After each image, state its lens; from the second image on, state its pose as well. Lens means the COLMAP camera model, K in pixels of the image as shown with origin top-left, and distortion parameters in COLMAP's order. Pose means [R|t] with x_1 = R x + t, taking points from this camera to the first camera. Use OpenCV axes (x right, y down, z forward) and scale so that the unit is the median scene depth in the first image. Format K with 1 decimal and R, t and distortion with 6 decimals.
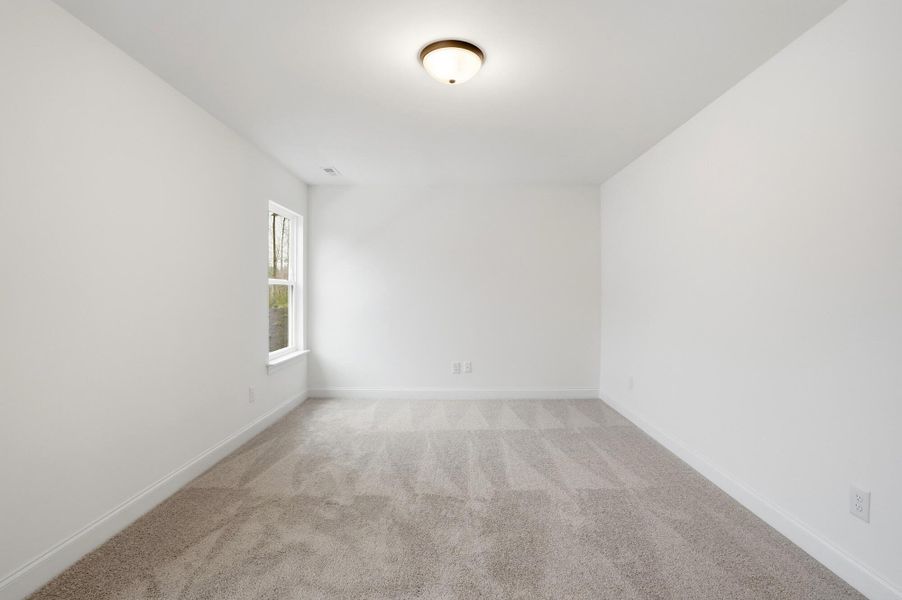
lens RADIAL K [[435.8, 0, 451.3], [0, 435.8, 290.9], [0, 0, 1]] dist [-0.060674, 0.022000]
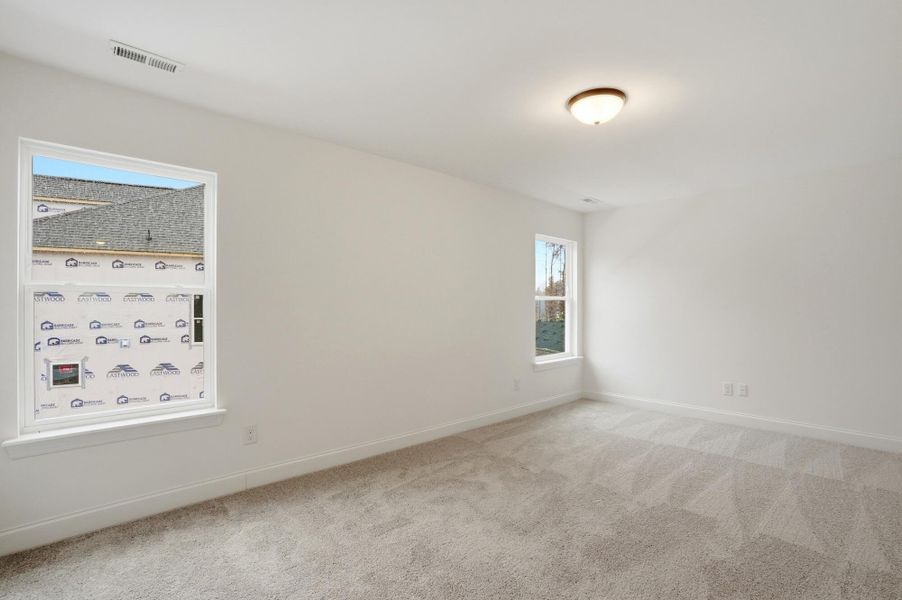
lens RADIAL K [[424.7, 0, 453.2], [0, 424.7, 304.4], [0, 0, 1]] dist [-0.057278, 0.019864]
pose [[0.670415, -0.003739, -0.741977, 0.303318], [0.004346, 0.999990, -0.001112, -0.003347], [0.741974, -0.002479, 0.670424, -0.014527]]
